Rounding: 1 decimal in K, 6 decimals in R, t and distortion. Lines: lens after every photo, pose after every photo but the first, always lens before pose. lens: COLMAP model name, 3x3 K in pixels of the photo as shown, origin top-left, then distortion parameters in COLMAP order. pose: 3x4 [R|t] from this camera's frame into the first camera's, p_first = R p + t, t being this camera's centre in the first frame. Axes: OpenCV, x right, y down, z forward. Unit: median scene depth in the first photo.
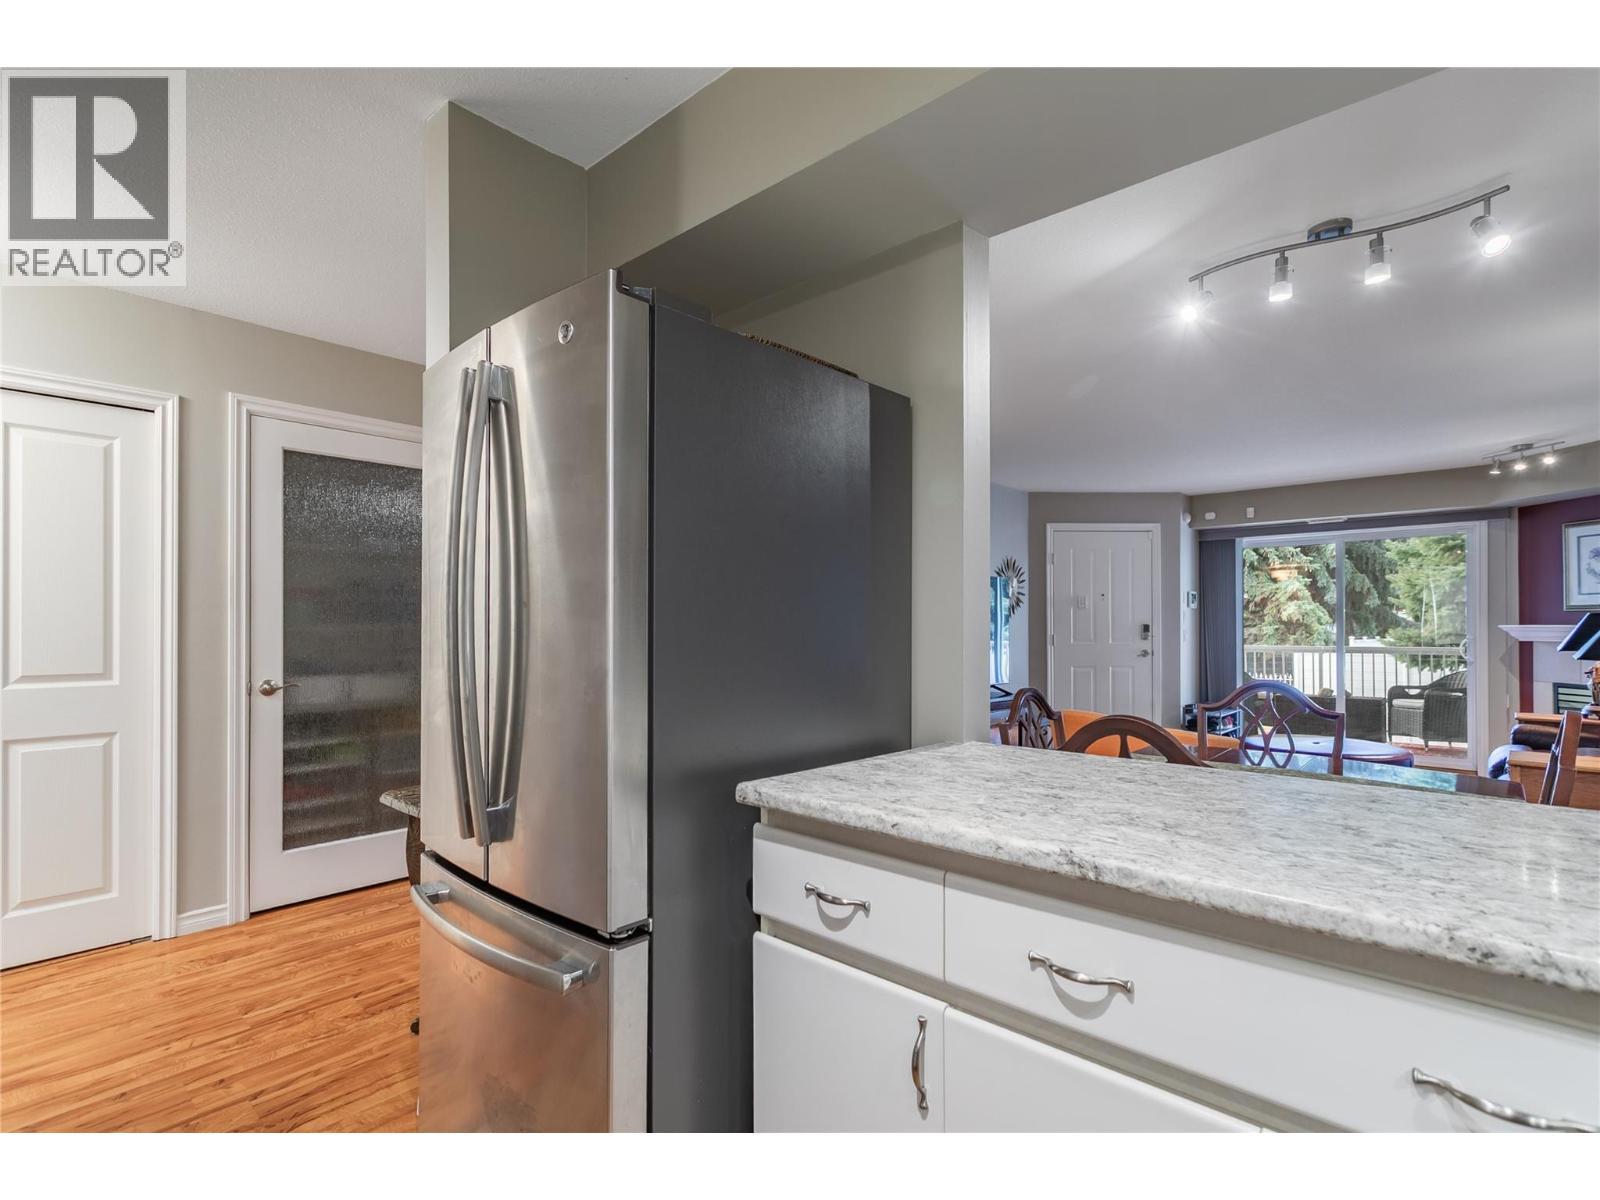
lens RADIAL K [[776.5, 0, 793.7], [0, 776.5, 620.8], [0, 0, 1]] dist [0.009850, -0.002247]
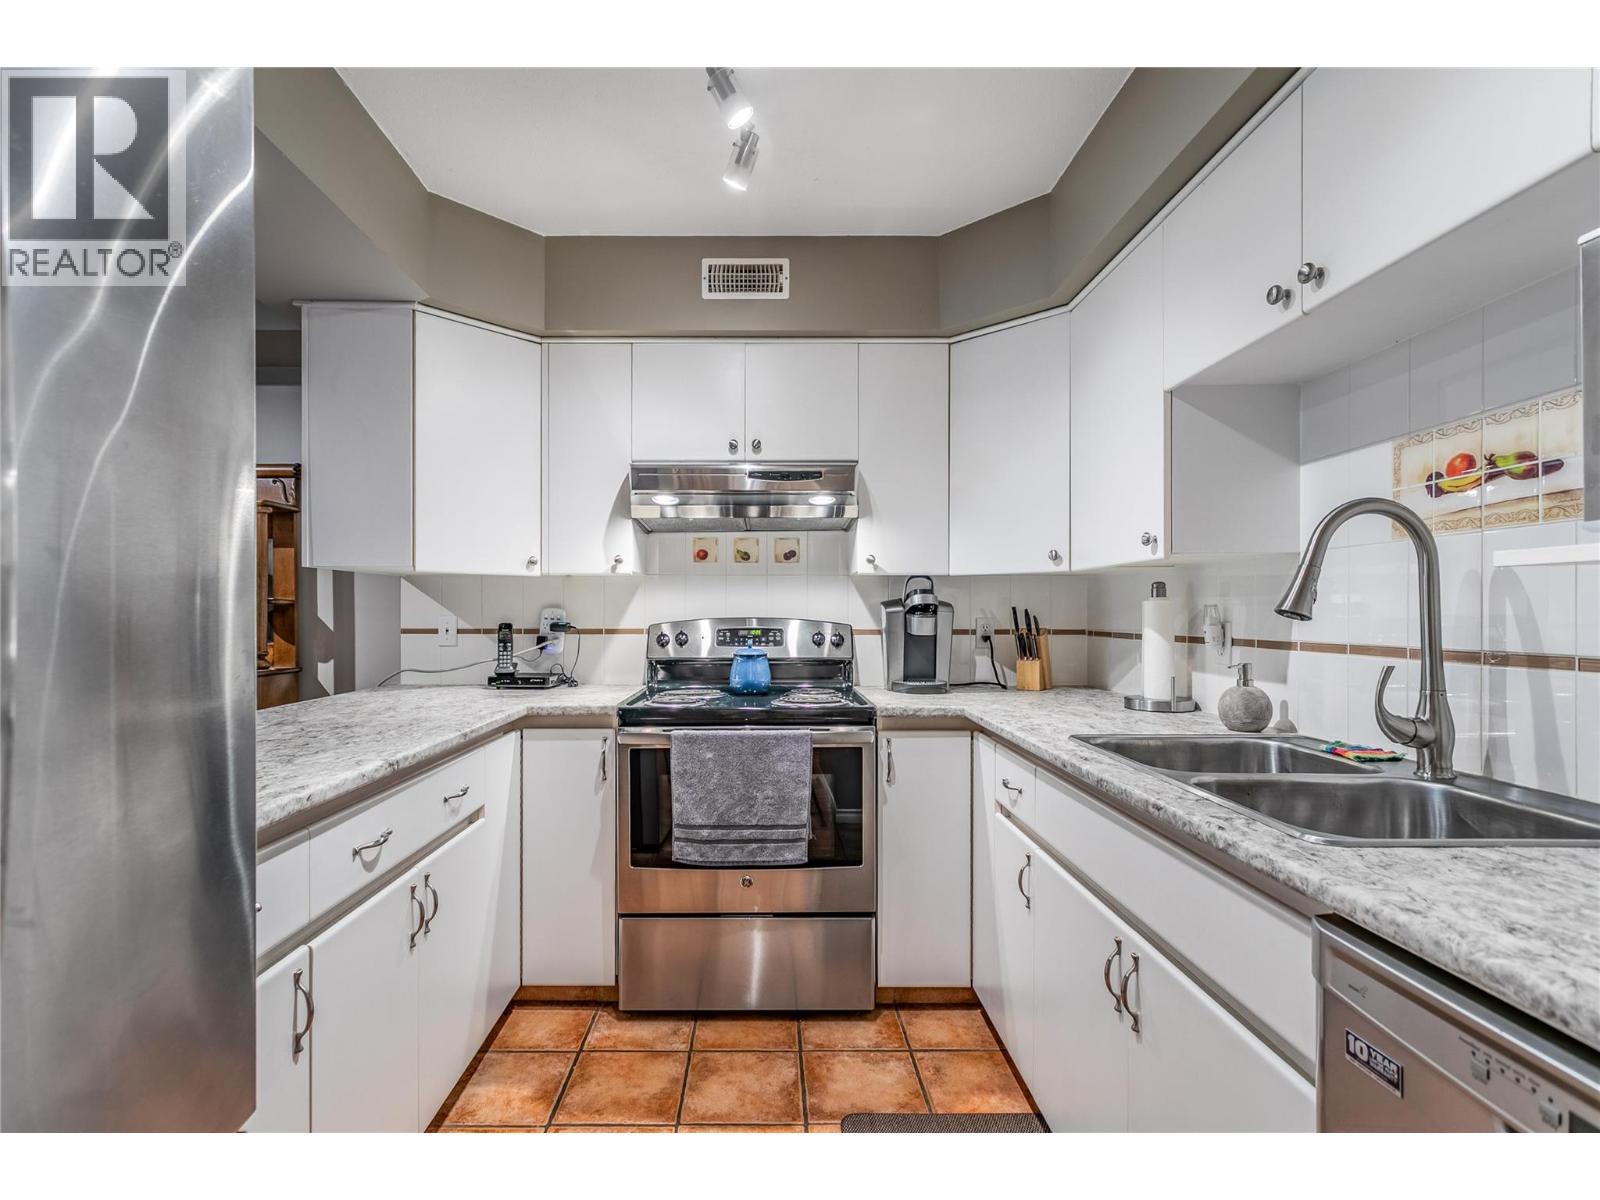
lens RADIAL K [[776.5, 0, 793.1], [0, 776.5, 609.5], [0, 0, 1]] dist [0.009850, -0.002247]
pose [[-0.709944, 0.008230, 0.704210, -0.235531], [-0.001712, 0.999909, -0.013411, 0.003269], [-0.704256, -0.010727, -0.709865, 0.275380]]
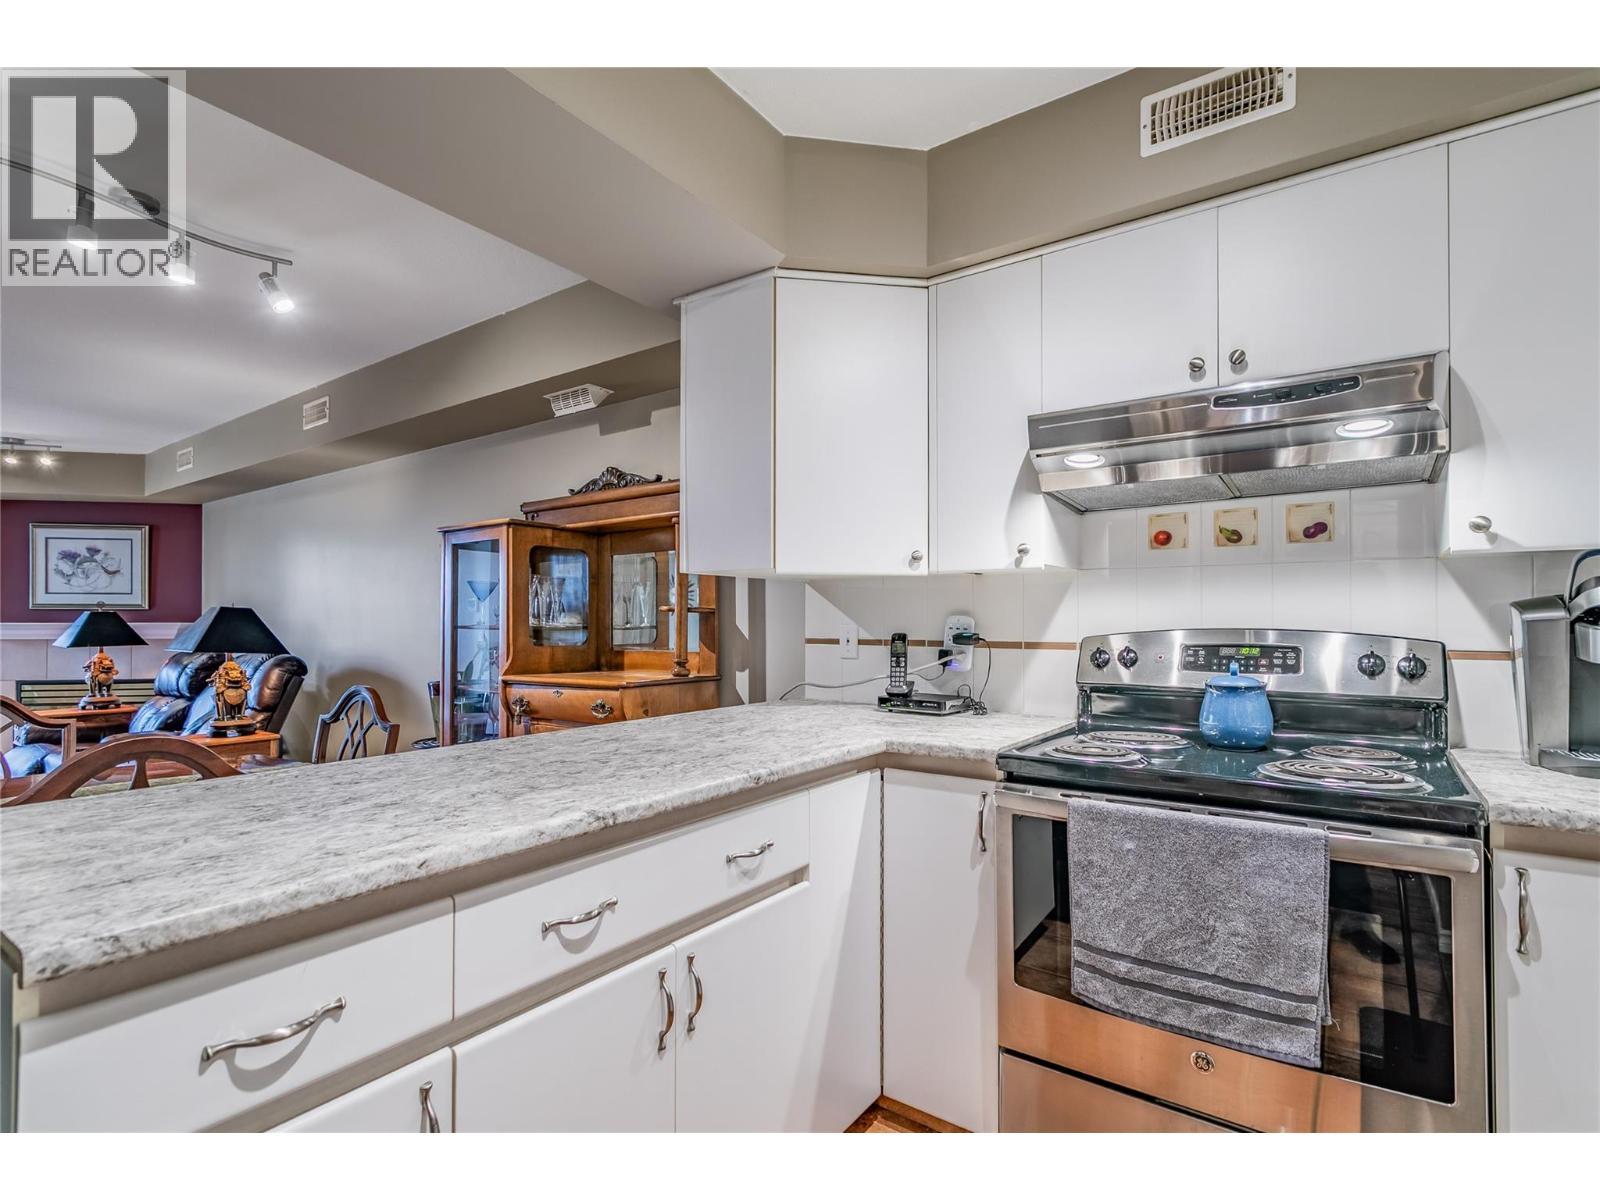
lens RADIAL K [[776.5, 0, 796.1], [0, 776.5, 609.7], [0, 0, 1]] dist [0.009850, -0.002247]
pose [[-0.126786, 0.019840, 0.991732, -0.156588], [-0.007609, 0.999751, -0.020973, 0.002017], [-0.991901, -0.010205, -0.126604, 0.151987]]
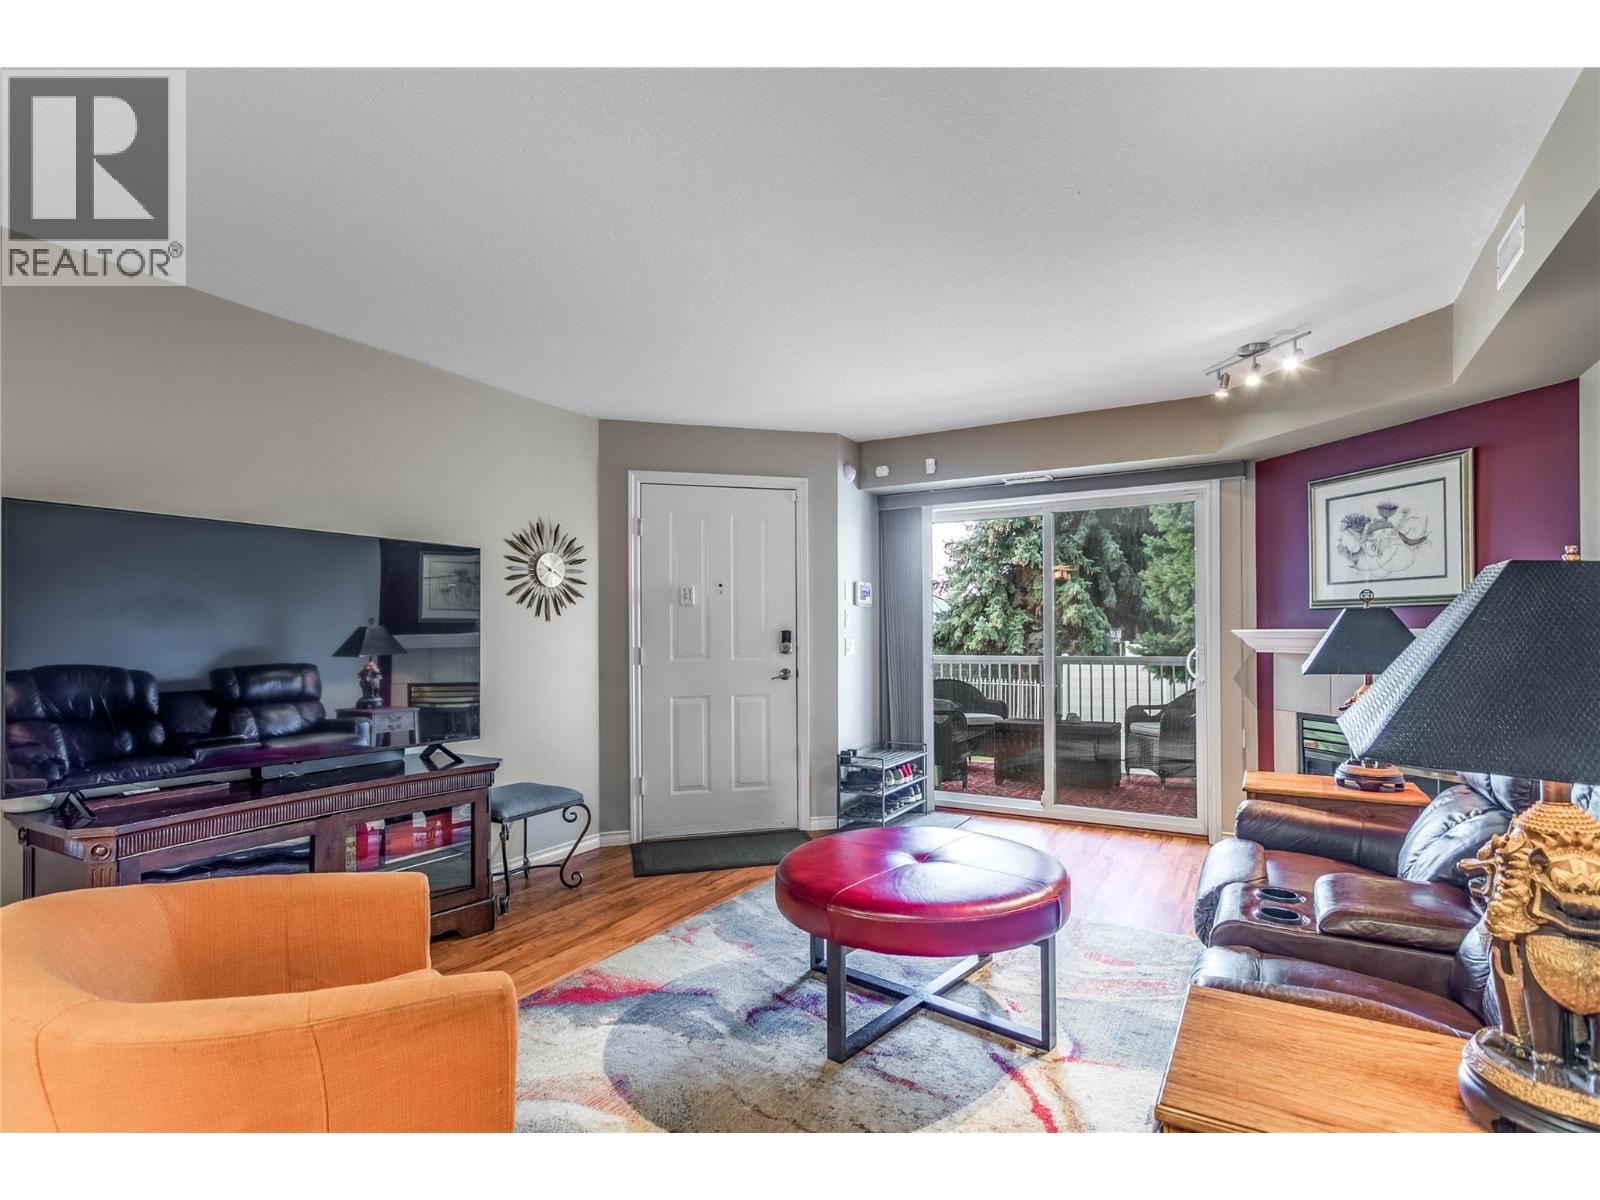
lens RADIAL K [[776.5, 0, 839.7], [0, 776.5, 628.4], [0, 0, 1]] dist [0.009850, -0.002247]
pose [[0.972077, -0.003522, 0.234637, 0.450226], [0.003005, 0.999992, 0.002560, 0.001656], [-0.234644, -0.001783, 0.972080, 0.460199]]
